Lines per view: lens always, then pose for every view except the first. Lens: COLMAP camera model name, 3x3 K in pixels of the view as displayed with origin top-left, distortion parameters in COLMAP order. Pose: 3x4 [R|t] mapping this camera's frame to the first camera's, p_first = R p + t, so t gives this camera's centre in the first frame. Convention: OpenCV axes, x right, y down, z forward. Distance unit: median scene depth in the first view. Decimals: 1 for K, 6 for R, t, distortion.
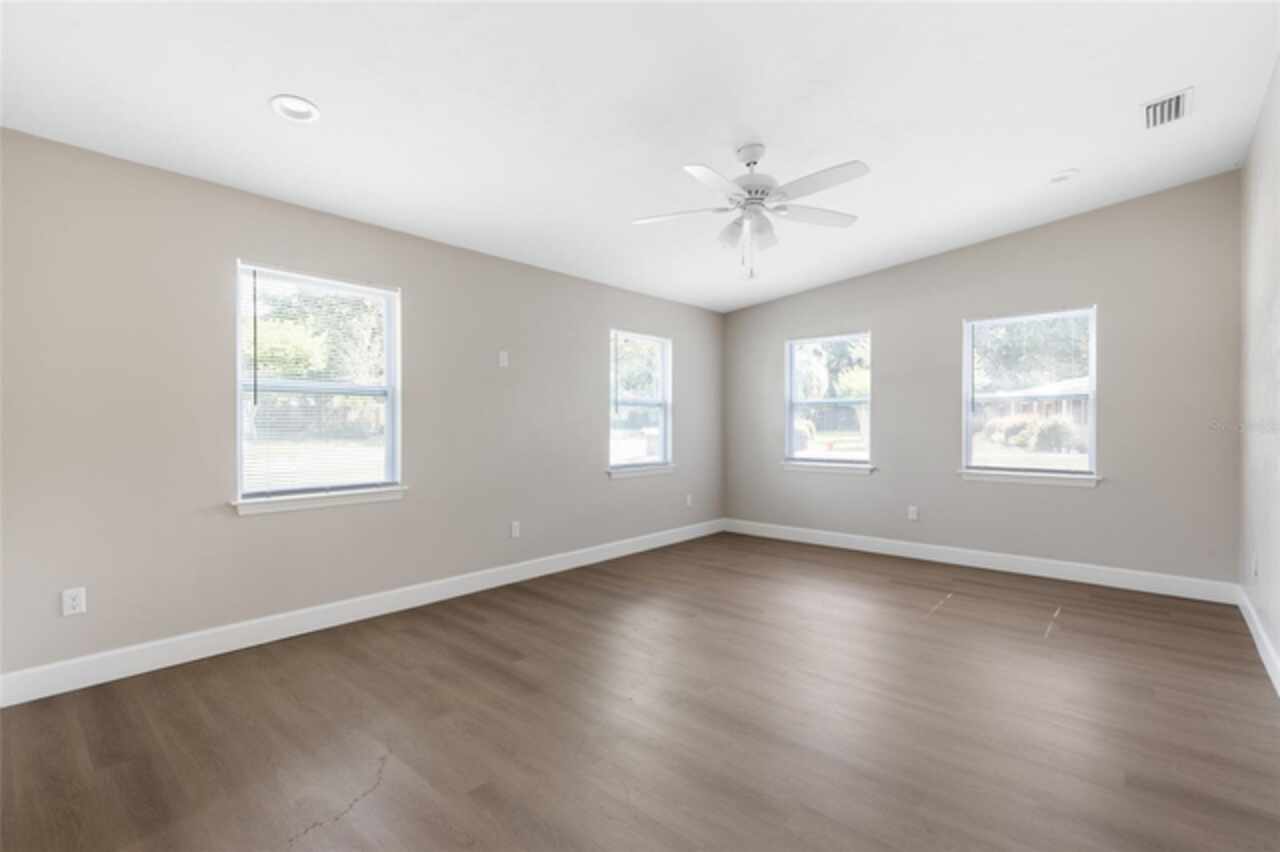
lens RADIAL K [[579.6, 0, 638.9], [0, 579.6, 422.0], [0, 0, 1]] dist [-0.006735, -0.000167]
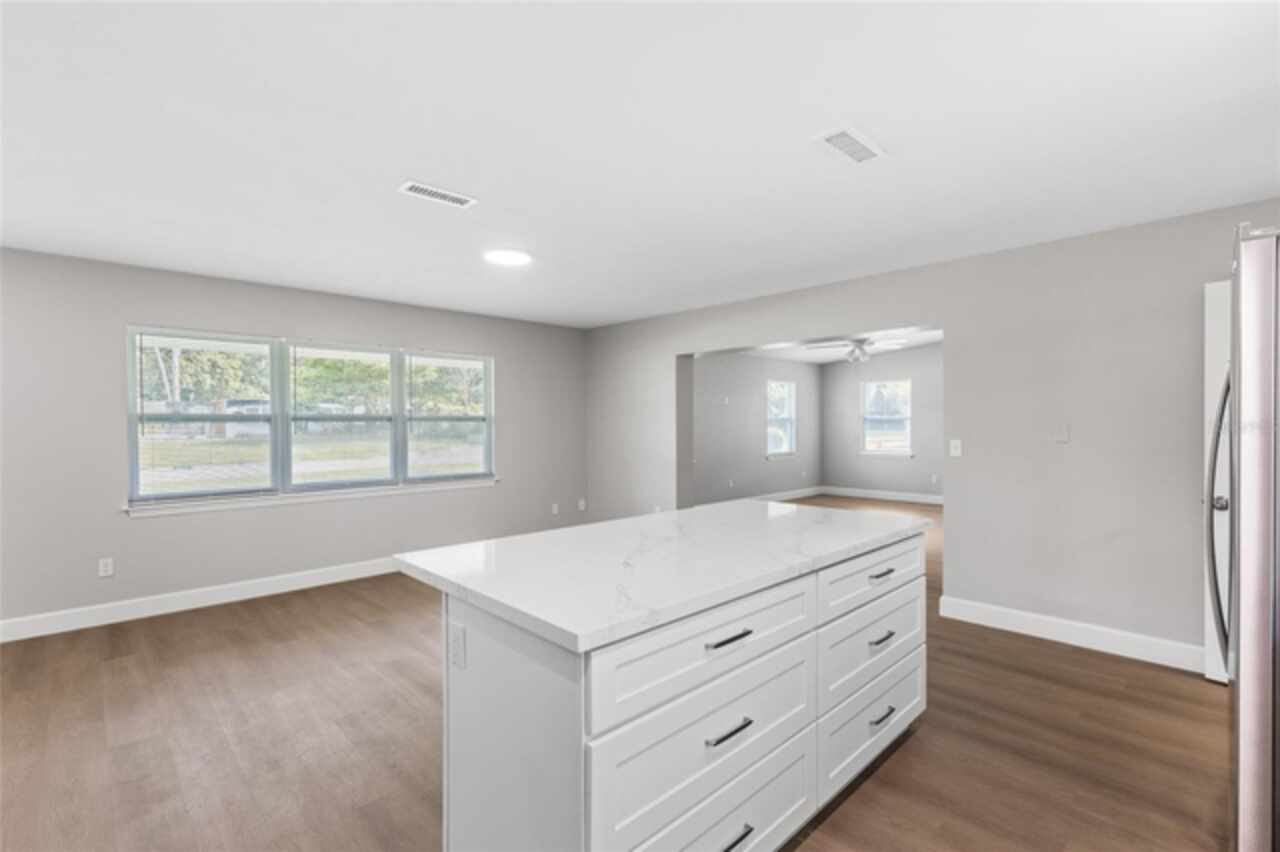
lens RADIAL K [[579.6, 0, 646.4], [0, 579.6, 422.1], [0, 0, 1]] dist [-0.006735, -0.000167]
pose [[0.998743, -0.007927, -0.049500, -0.304109], [0.008272, 0.999943, 0.006770, -0.037505], [0.049444, -0.007171, 0.998751, -0.767006]]
